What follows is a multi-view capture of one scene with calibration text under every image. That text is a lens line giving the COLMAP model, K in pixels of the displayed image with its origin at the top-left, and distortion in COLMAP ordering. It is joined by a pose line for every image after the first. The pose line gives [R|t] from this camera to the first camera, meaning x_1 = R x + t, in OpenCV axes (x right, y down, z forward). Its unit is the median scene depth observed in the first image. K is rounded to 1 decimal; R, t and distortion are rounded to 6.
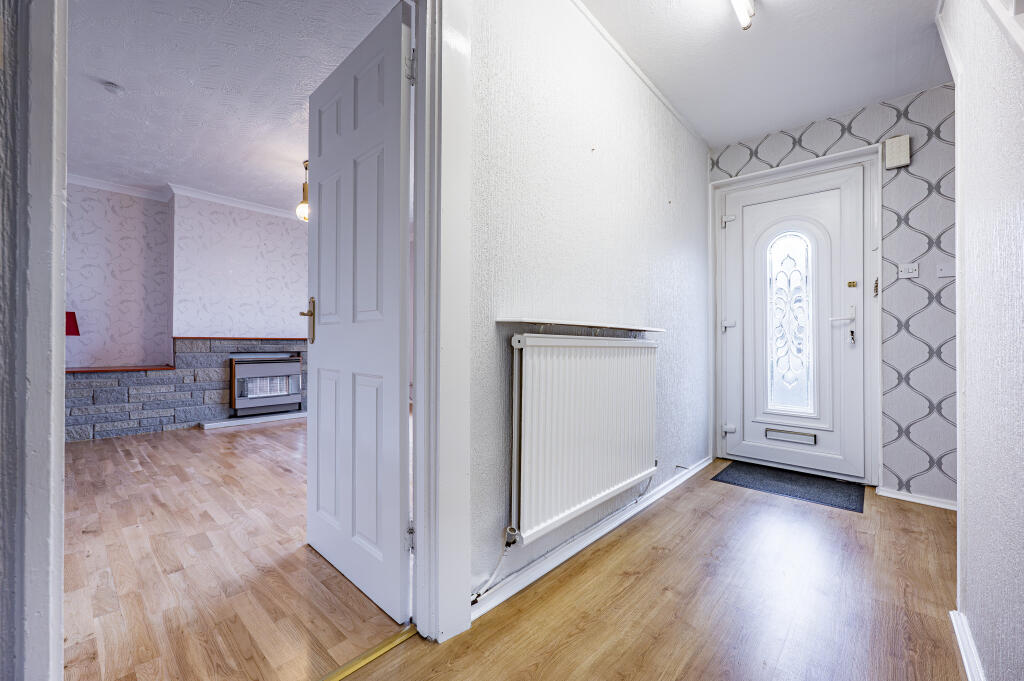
lens RADIAL K [[415.2, 0, 513.3], [0, 415.2, 359.0], [0, 0, 1]] dist [0.000252, 0.000085]
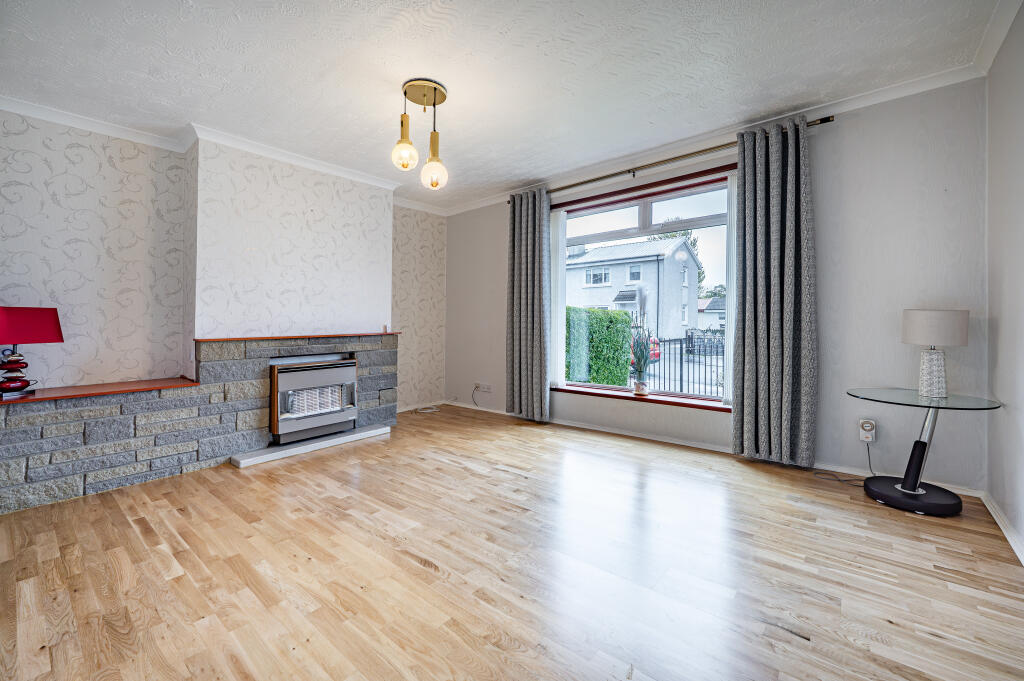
lens RADIAL K [[426.2, 0, 509.8], [0, 426.2, 329.9], [0, 0, 1]] dist [0.000142, -0.000032]
pose [[0.999292, -0.021579, 0.030829, -0.306695], [0.022346, 0.999444, -0.024757, -0.039225], [-0.030278, 0.025429, 0.999218, 0.256783]]
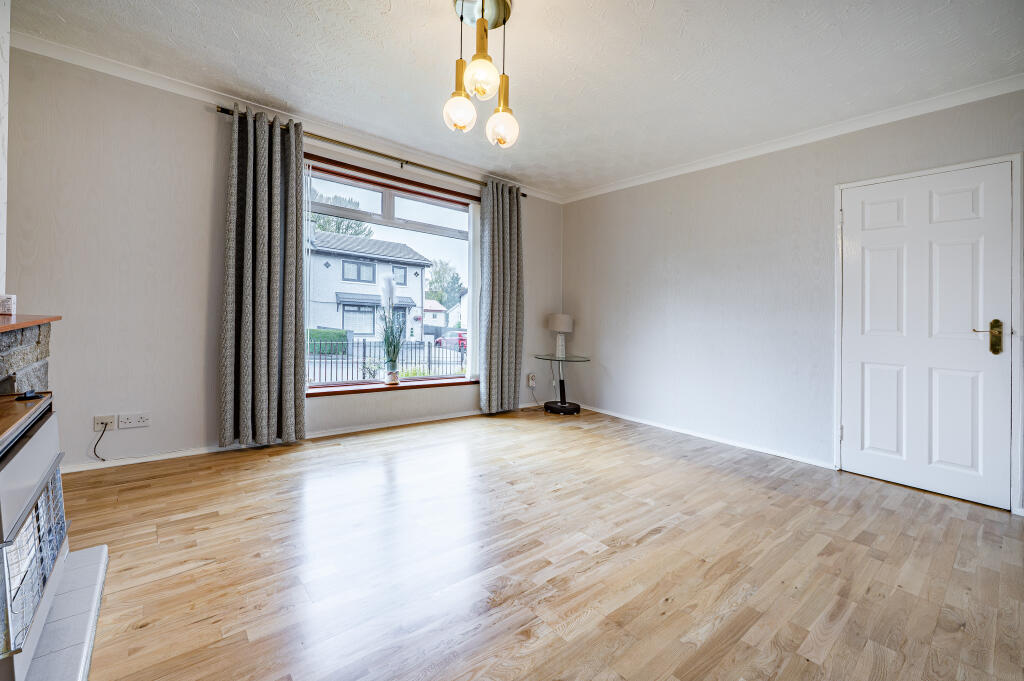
lens RADIAL K [[426.9, 0, 508.6], [0, 426.9, 319.3], [0, 0, 1]] dist [-0.001874, -0.000382]
pose [[0.135665, -0.007840, 0.990724, -0.898481], [0.004574, 0.999963, 0.007287, -0.062292], [-0.990744, 0.003543, 0.135696, 0.807575]]
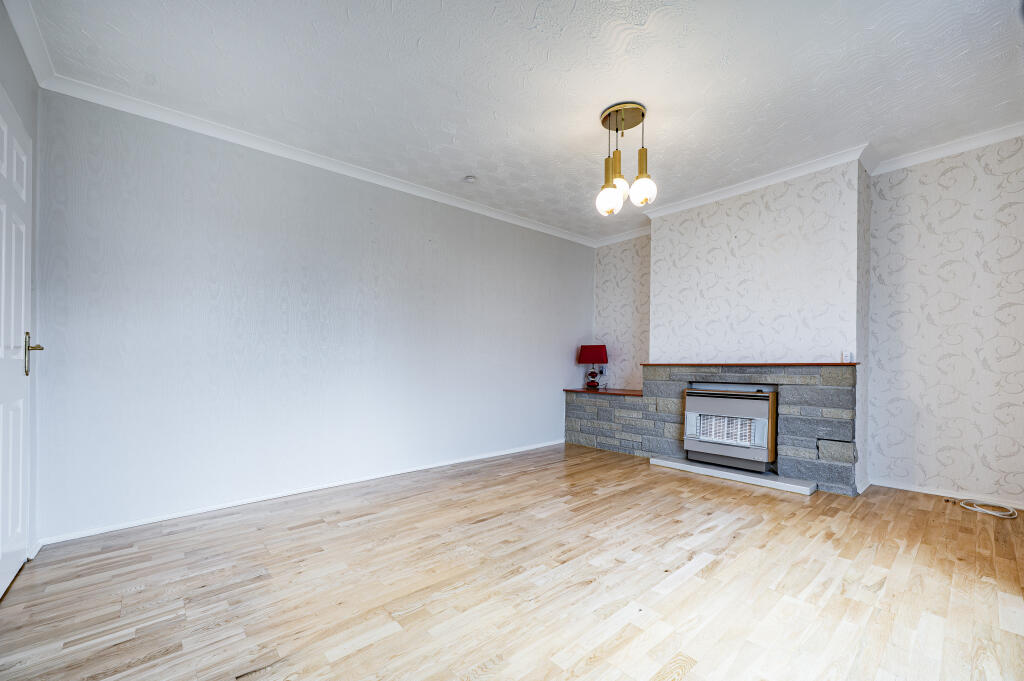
lens RADIAL K [[415.2, 0, 513.3], [0, 415.2, 359.0], [0, 0, 1]] dist [0.000252, 0.000085]
pose [[-0.129062, -0.015578, -0.991514, 0.214556], [-0.038092, 0.999217, -0.010740, -0.042076], [0.990905, 0.036383, -0.129554, 0.822577]]
